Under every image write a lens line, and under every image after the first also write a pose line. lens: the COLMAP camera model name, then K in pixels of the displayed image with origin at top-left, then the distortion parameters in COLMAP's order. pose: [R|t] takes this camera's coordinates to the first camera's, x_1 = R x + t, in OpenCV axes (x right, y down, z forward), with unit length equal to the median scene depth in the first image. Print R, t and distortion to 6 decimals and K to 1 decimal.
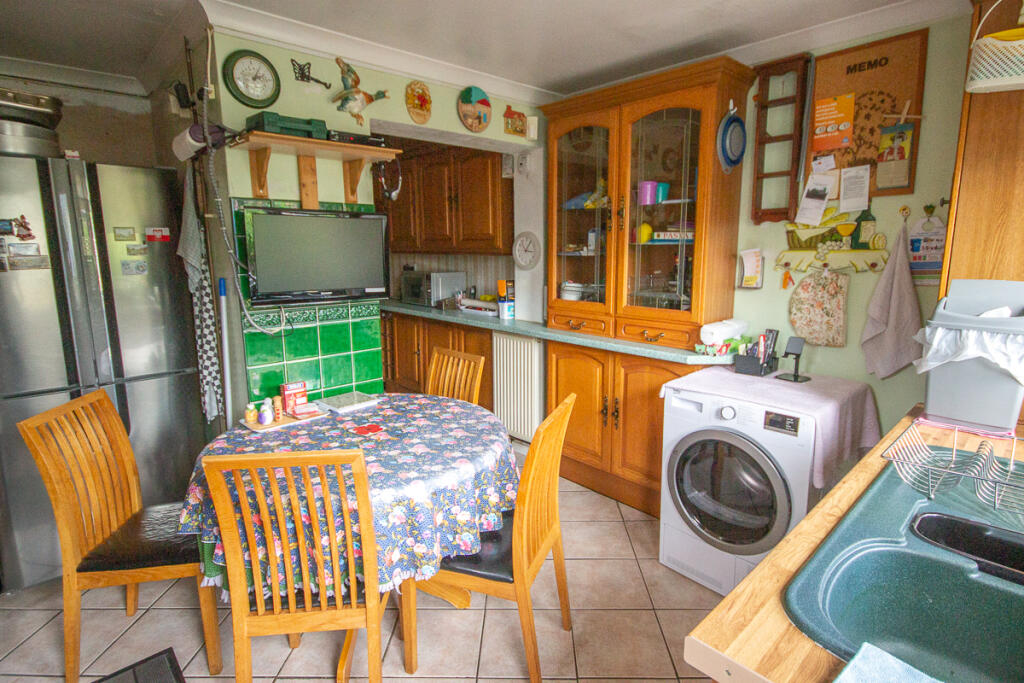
lens RADIAL K [[533.3, 0, 516.0], [0, 533.3, 340.4], [0, 0, 1]] dist [0.001294, 0.000275]
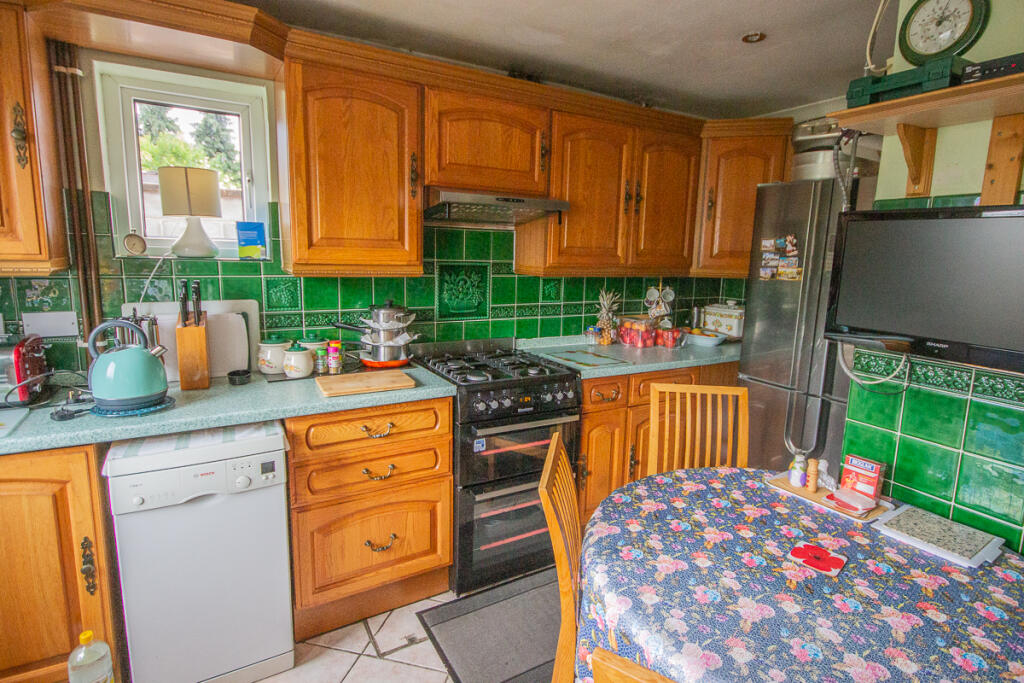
lens RADIAL K [[533.3, 0, 518.4], [0, 533.3, 333.1], [0, 0, 1]] dist [0.001294, 0.000275]
pose [[-0.226378, 0.163738, -0.960179, 0.364457], [-0.189476, 0.959536, 0.208301, -0.152770], [0.955433, 0.229085, -0.186193, 0.719733]]
